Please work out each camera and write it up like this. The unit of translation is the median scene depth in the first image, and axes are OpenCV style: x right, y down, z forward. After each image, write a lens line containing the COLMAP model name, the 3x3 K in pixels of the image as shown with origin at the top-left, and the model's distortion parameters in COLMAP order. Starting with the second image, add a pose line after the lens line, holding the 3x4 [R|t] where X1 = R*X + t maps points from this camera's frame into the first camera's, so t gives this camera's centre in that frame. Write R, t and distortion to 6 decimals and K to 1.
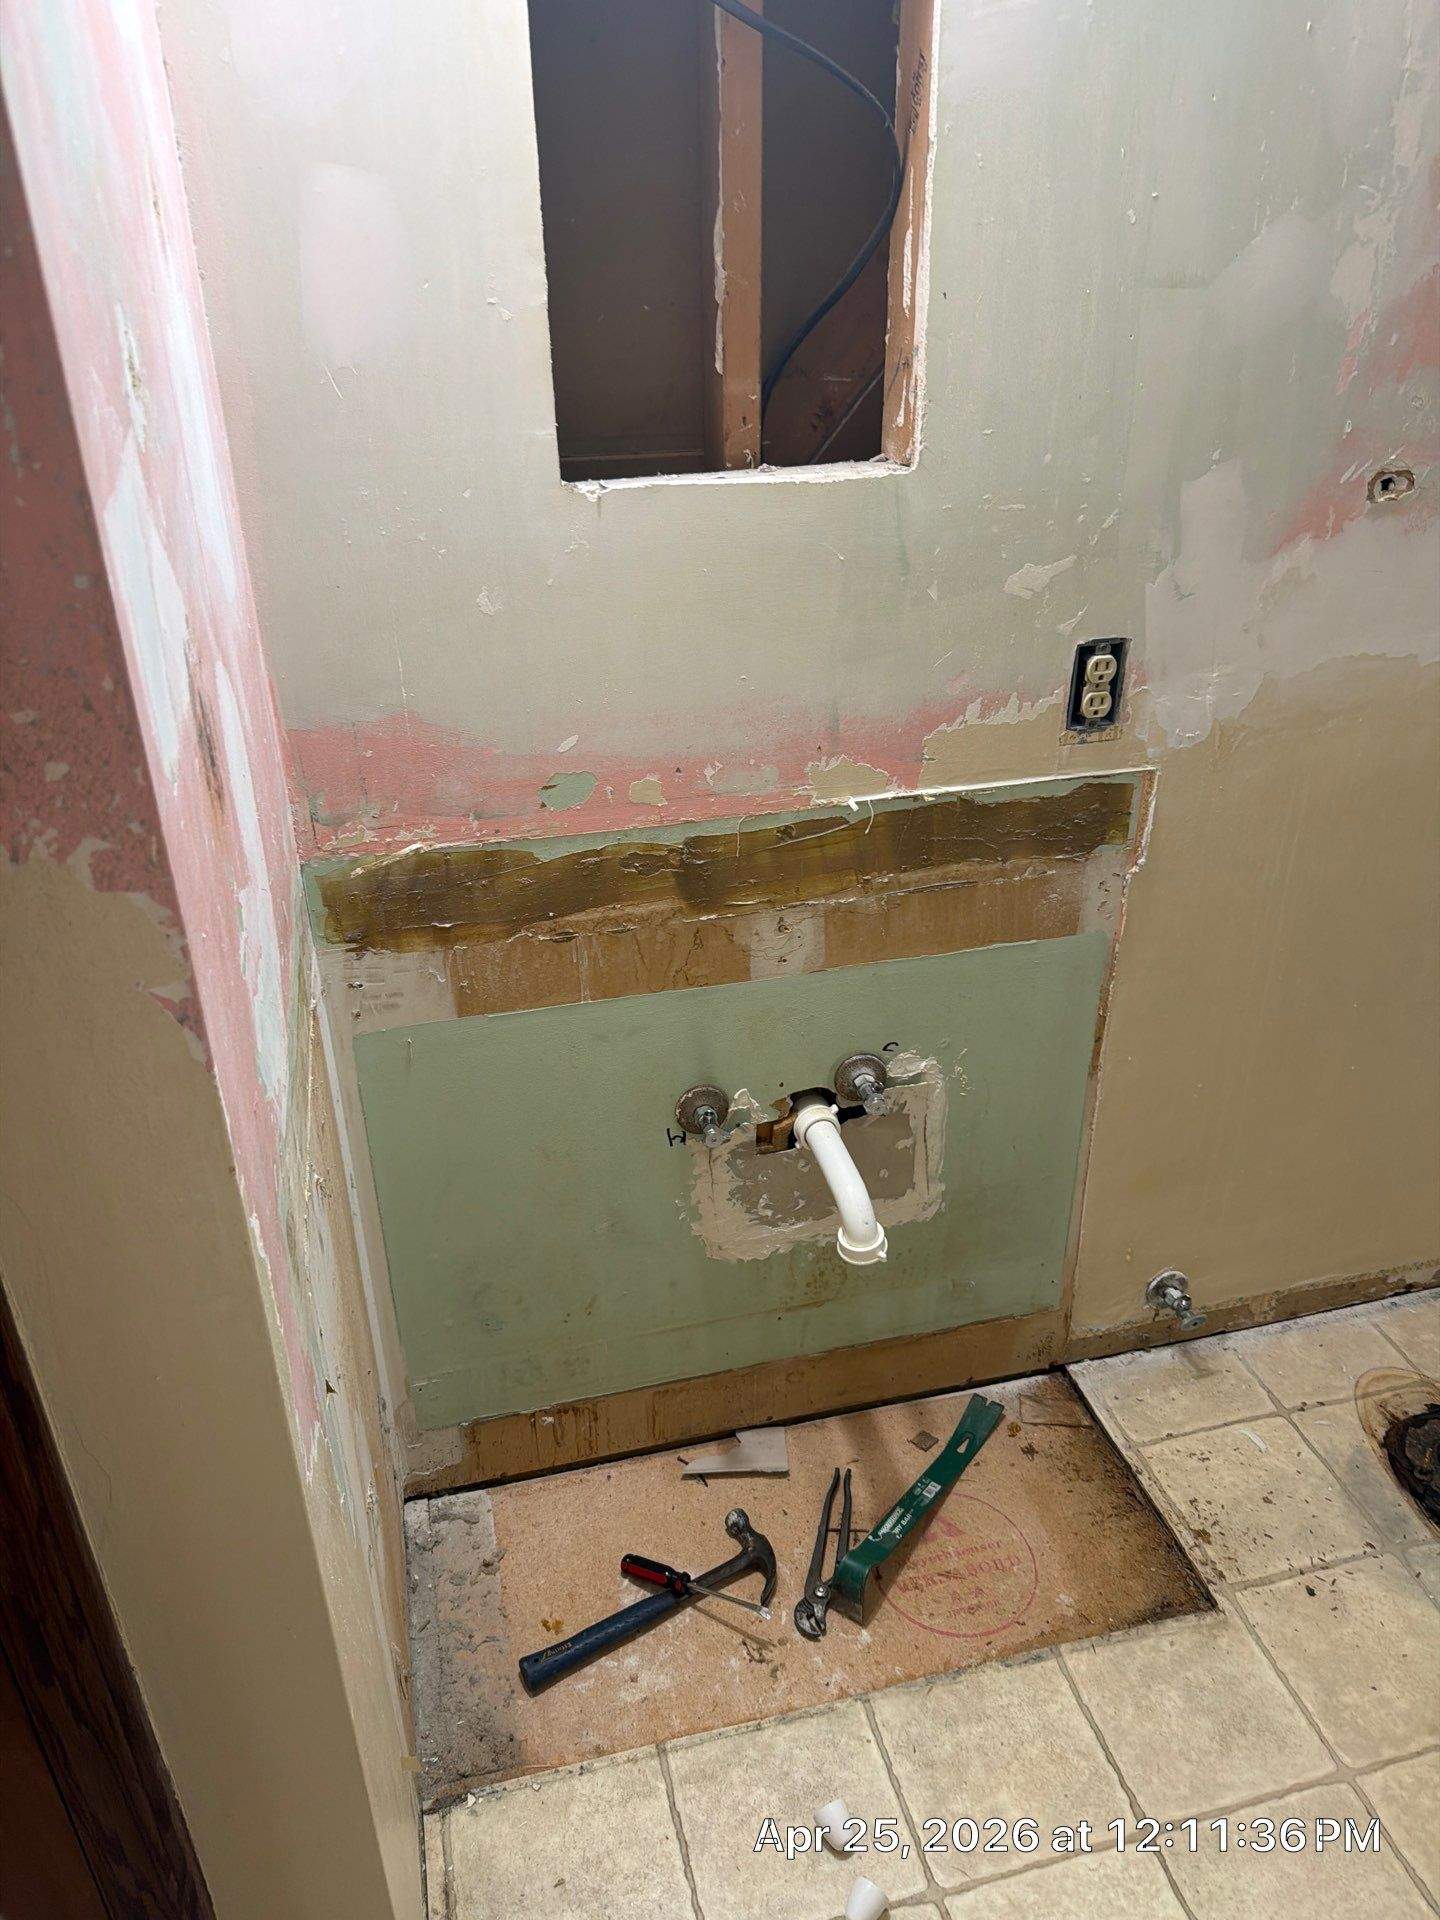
lens RADIAL K [[1379.1, 0, 704.6], [0, 1379.1, 970.6], [0, 0, 1]] dist [0.053609, -0.094428]
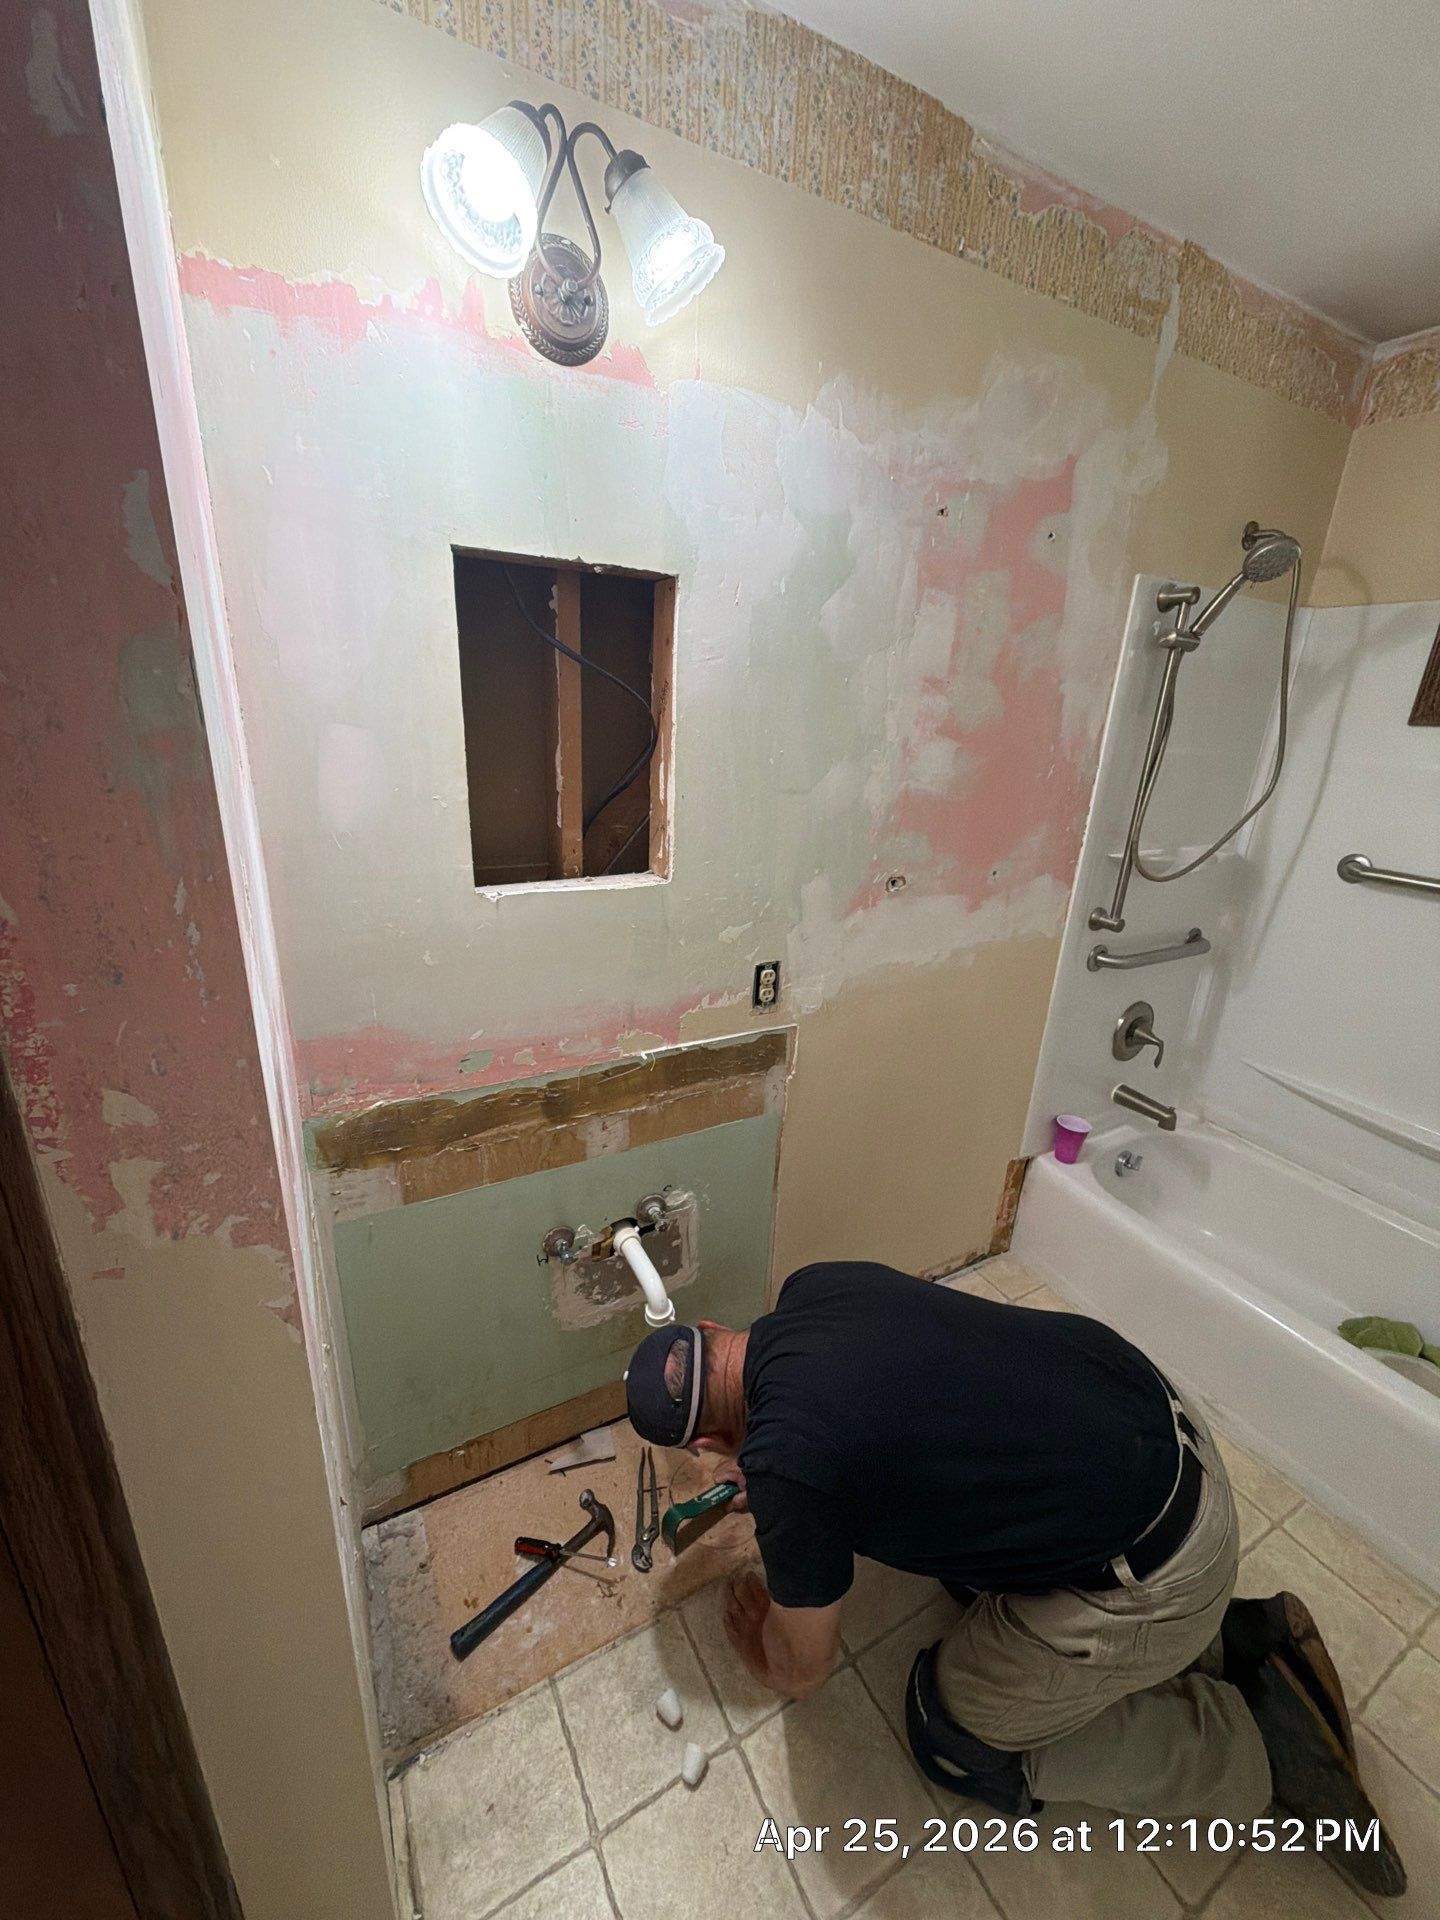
lens RADIAL K [[779.6, 0, 730.7], [0, 779.6, 962.9], [0, 0, 1]] dist [-0.001141, 0.000501]
pose [[0.960655, -0.027396, 0.276391, -0.058364], [0.070752, 0.986432, -0.148140, -0.082637], [-0.268583, 0.161866, 0.949559, -0.002915]]
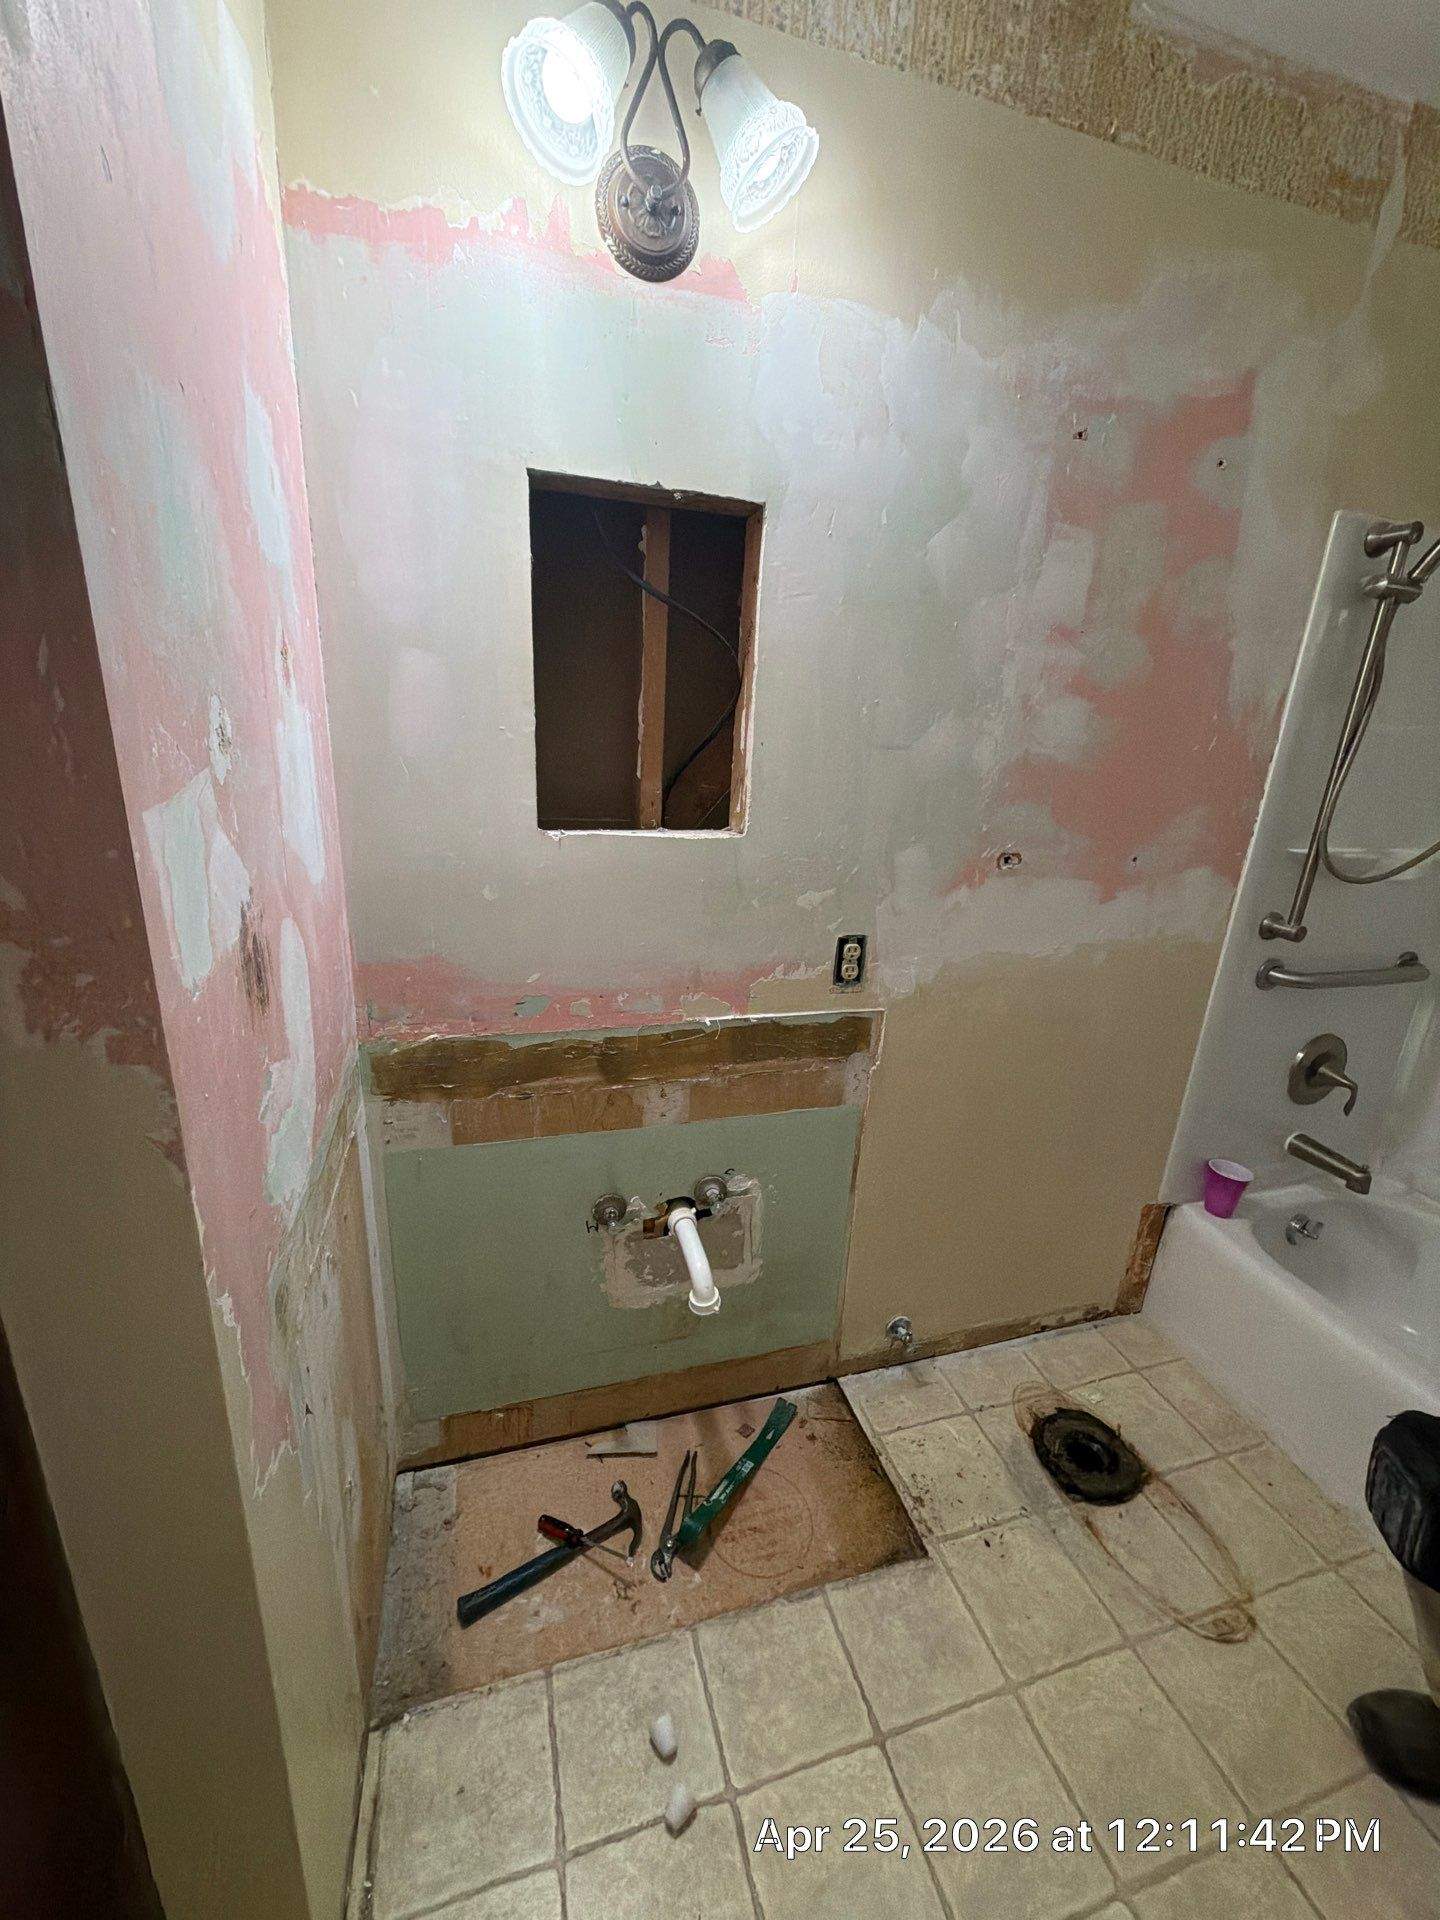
lens RADIAL K [[779.6, 0, 721.9], [0, 779.6, 961.5], [0, 0, 1]] dist [-0.001141, 0.000501]
pose [[0.996181, 0.049512, 0.071920, 0.053577], [-0.034886, 0.980777, -0.191987, -0.011822], [-0.080043, 0.188745, 0.978759, 0.058100]]
